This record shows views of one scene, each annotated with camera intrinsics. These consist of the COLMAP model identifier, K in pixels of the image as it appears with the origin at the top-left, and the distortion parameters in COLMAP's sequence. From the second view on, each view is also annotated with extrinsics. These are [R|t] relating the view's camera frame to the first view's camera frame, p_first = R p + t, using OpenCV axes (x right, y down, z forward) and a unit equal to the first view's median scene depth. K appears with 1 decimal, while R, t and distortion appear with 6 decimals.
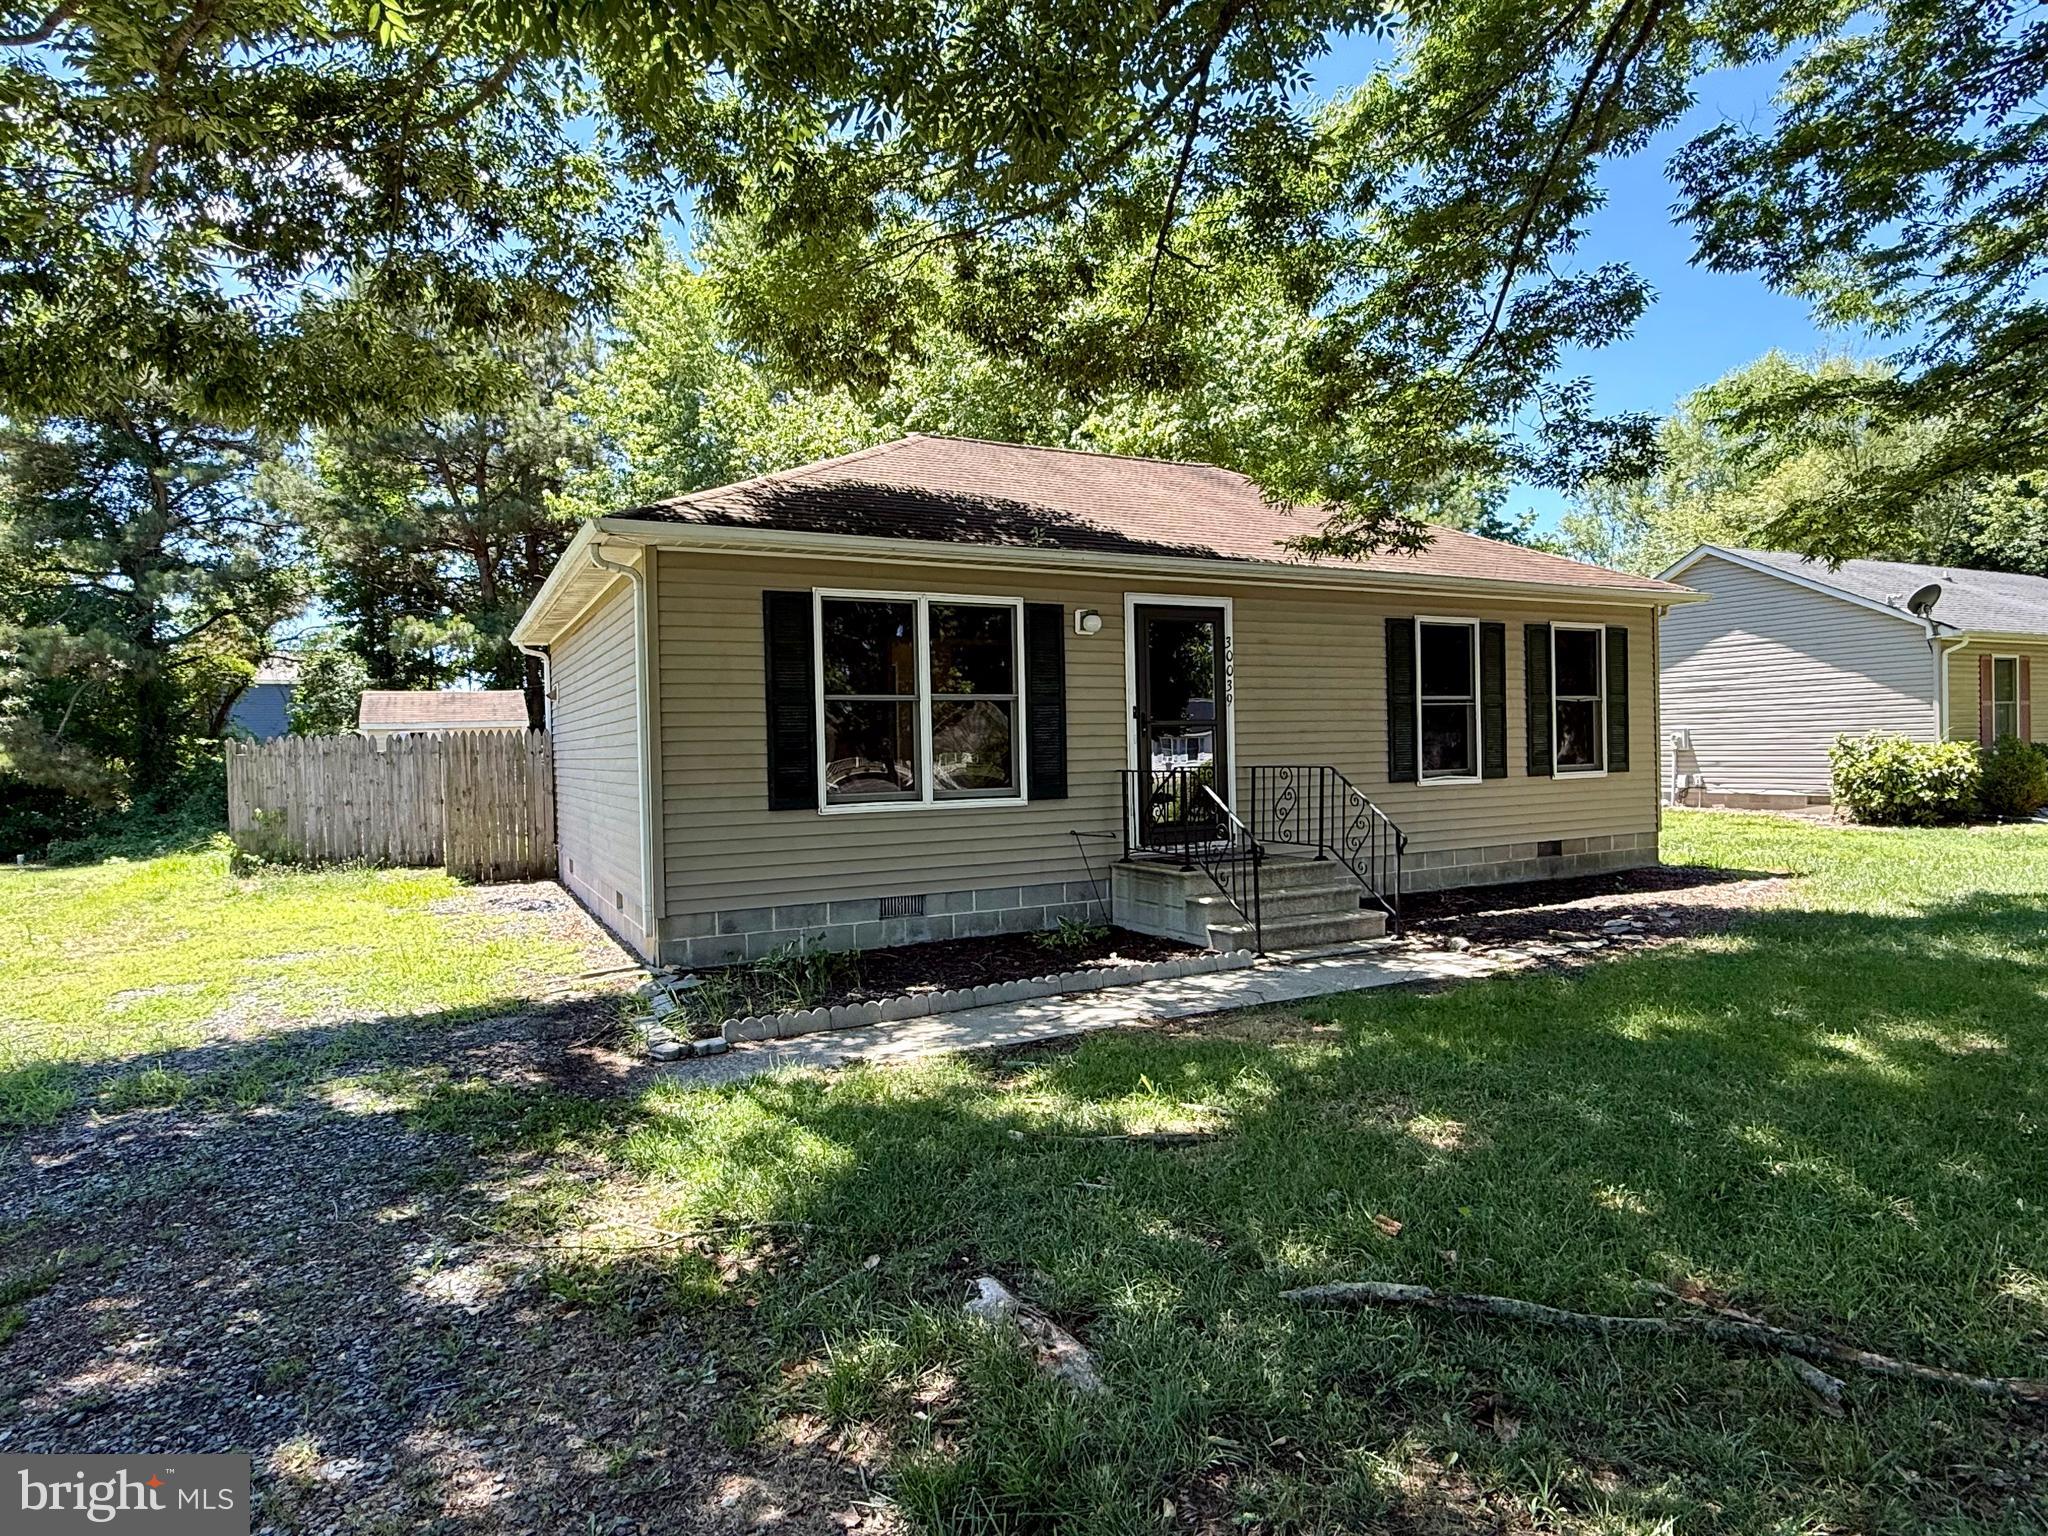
lens RADIAL K [[1143.9, 0, 1024.0], [0, 1143.9, 768.0], [0, 0, 1]] dist [0.004183, 0.000350]
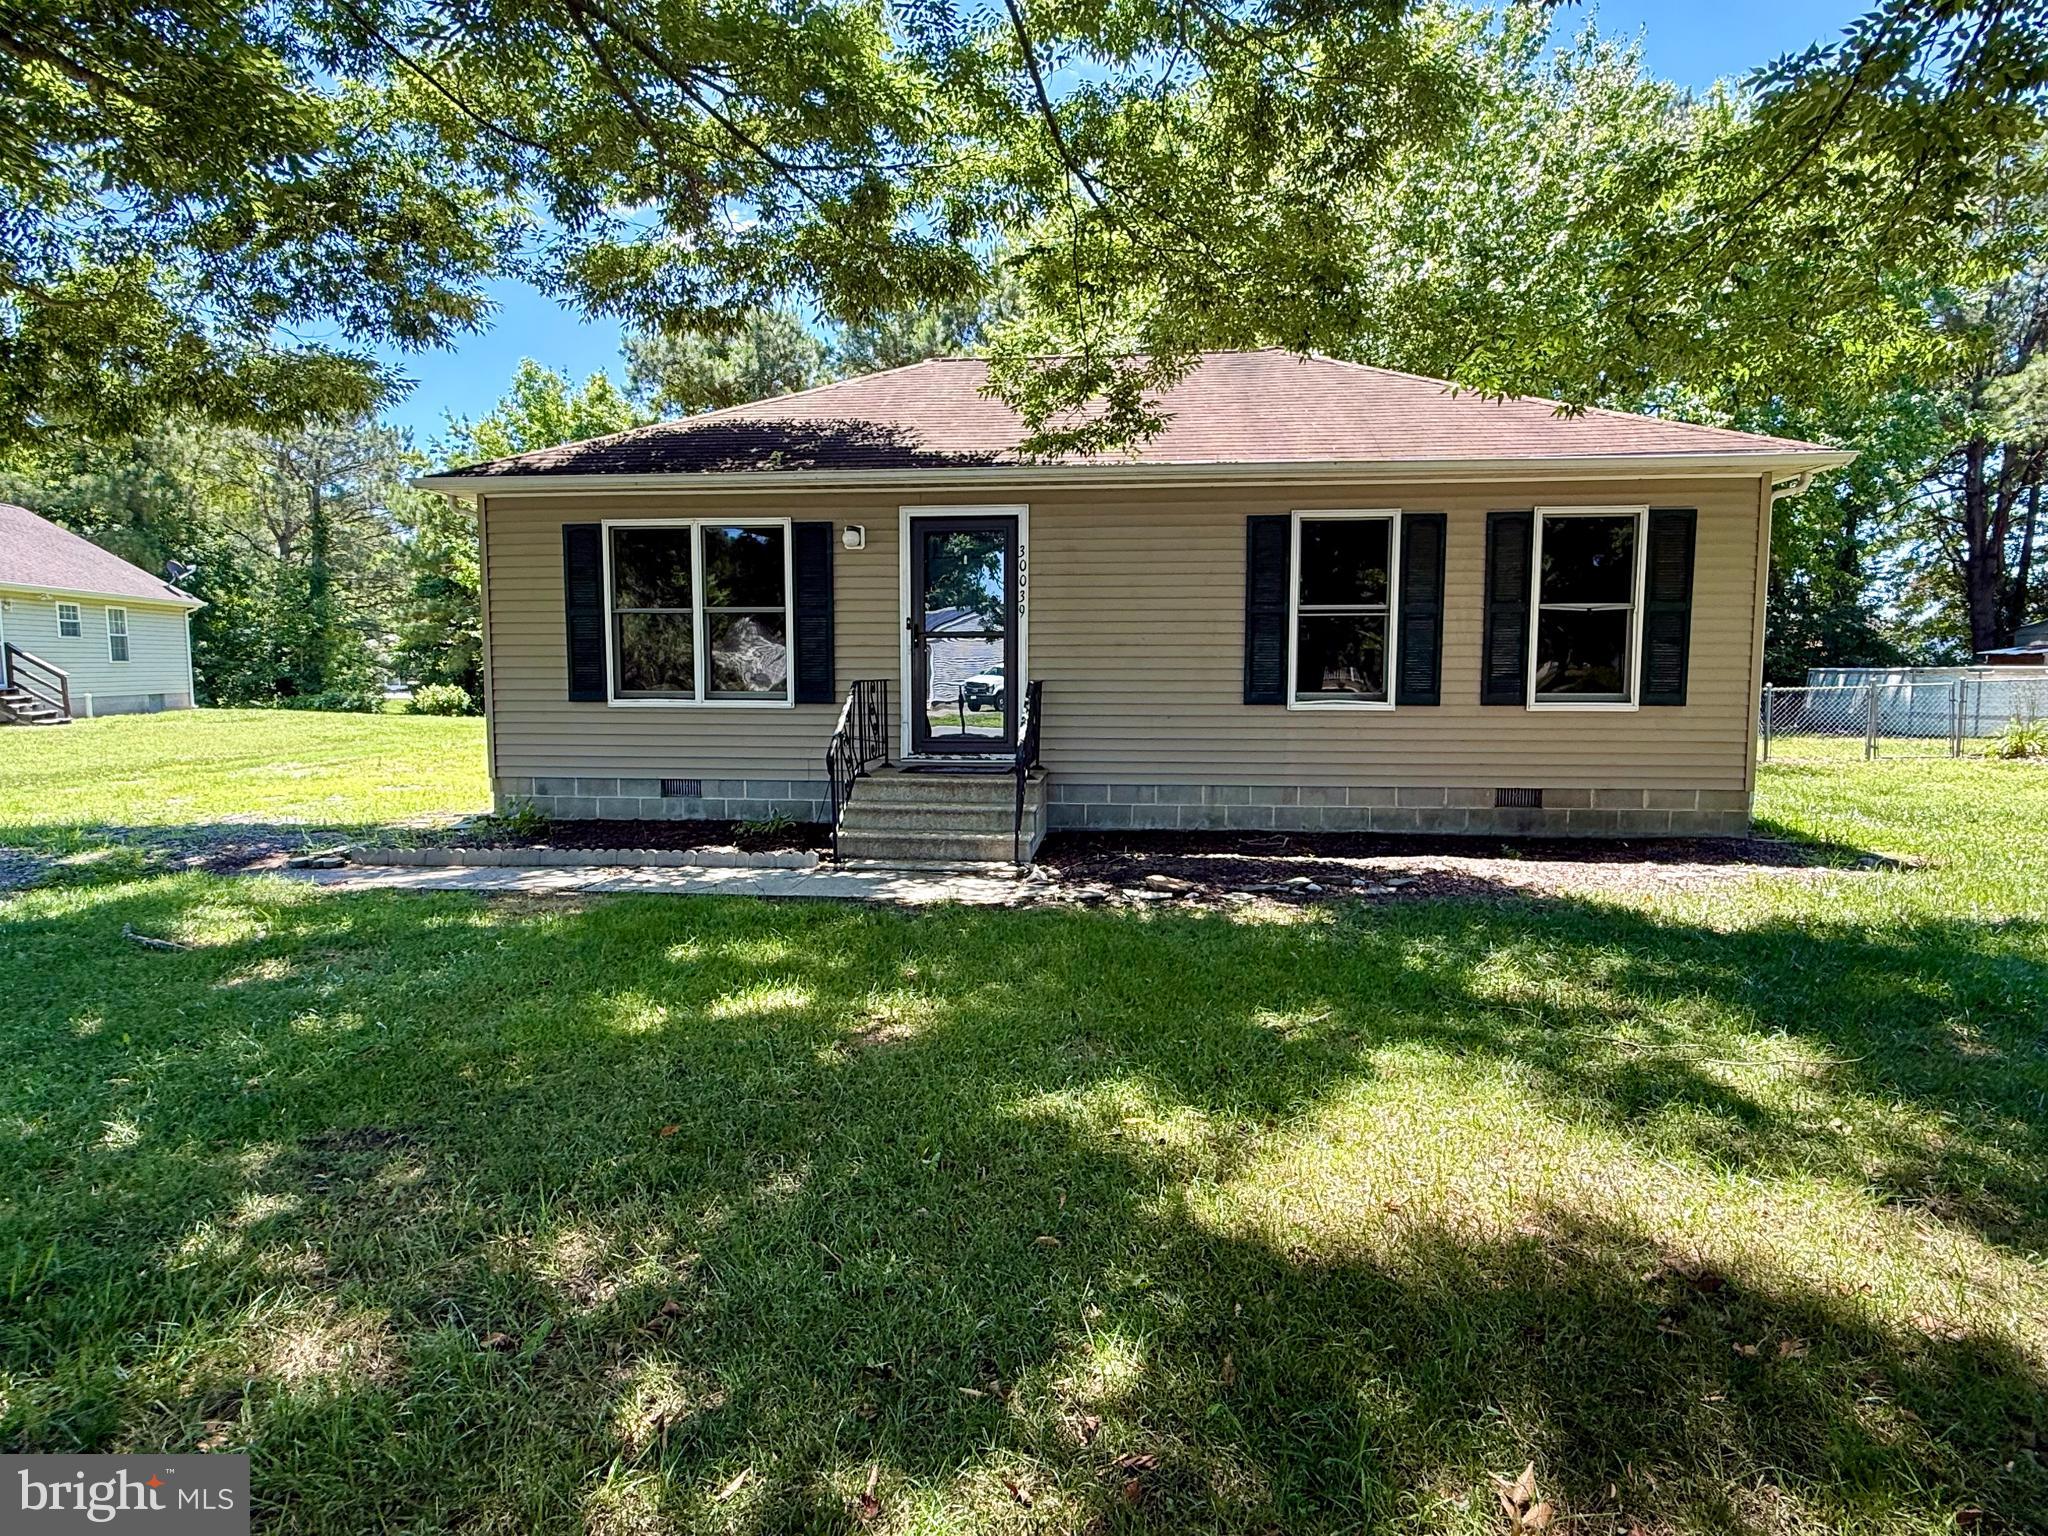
lens RADIAL K [[947.9, 0, 1026.1], [0, 947.9, 732.5], [0, 0, 1]] dist [-0.001305, -0.000095]
pose [[0.846932, 0.063776, -0.527862, 0.646228], [-0.027524, 0.996708, 0.076260, -0.018808], [0.530988, -0.050058, 0.845900, 0.328129]]
